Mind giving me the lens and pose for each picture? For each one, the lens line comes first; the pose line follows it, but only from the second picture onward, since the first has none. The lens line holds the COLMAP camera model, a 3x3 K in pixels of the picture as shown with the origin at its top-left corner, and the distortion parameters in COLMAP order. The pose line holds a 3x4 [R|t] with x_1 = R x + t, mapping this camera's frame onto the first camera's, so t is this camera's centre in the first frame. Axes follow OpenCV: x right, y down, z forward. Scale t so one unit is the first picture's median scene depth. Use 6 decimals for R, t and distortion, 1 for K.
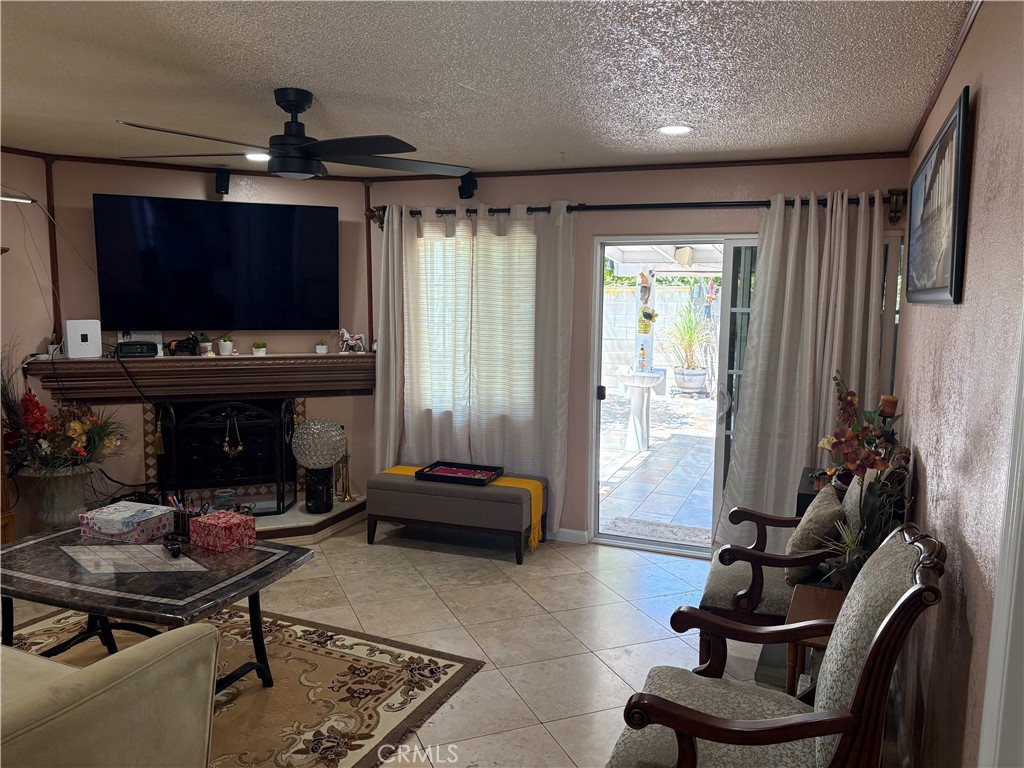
lens RADIAL K [[771.0, 0, 509.0], [0, 771.0, 389.1], [0, 0, 1]] dist [0.061578, -0.074865]
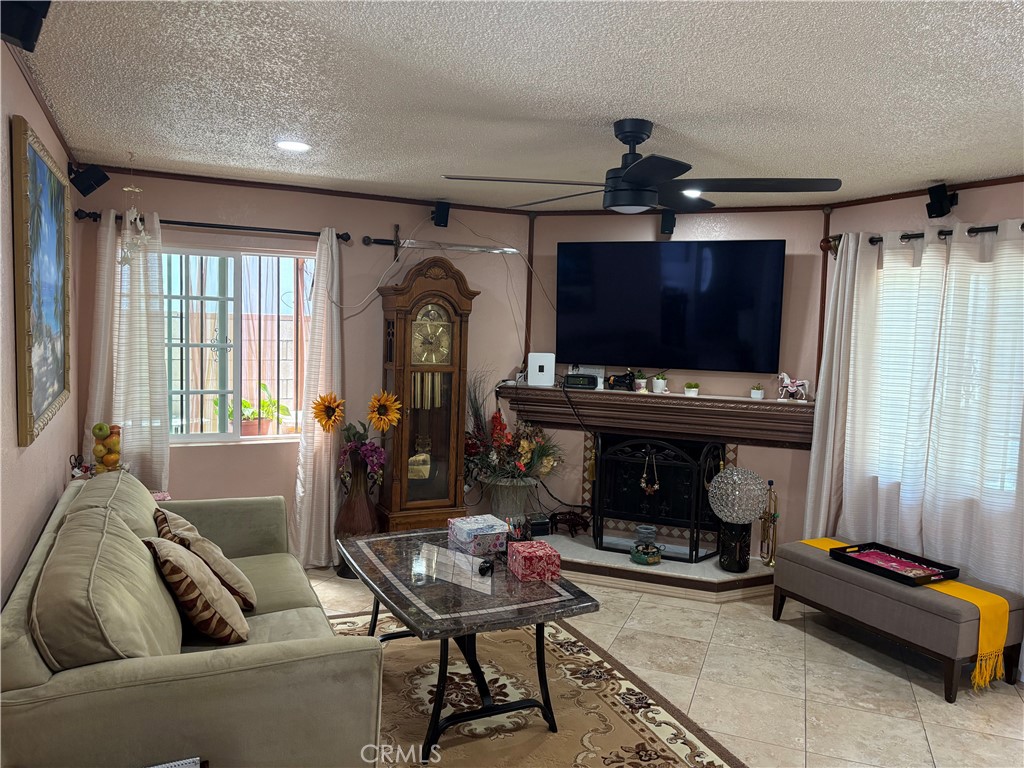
lens RADIAL K [[771.0, 0, 509.0], [0, 771.0, 389.1], [0, 0, 1]] dist [0.061578, -0.074865]
pose [[0.733390, 0.070308, -0.676163, 0.174743], [-0.106168, 0.994279, -0.011768, -0.016376], [0.671467, 0.080418, 0.736658, 0.132989]]
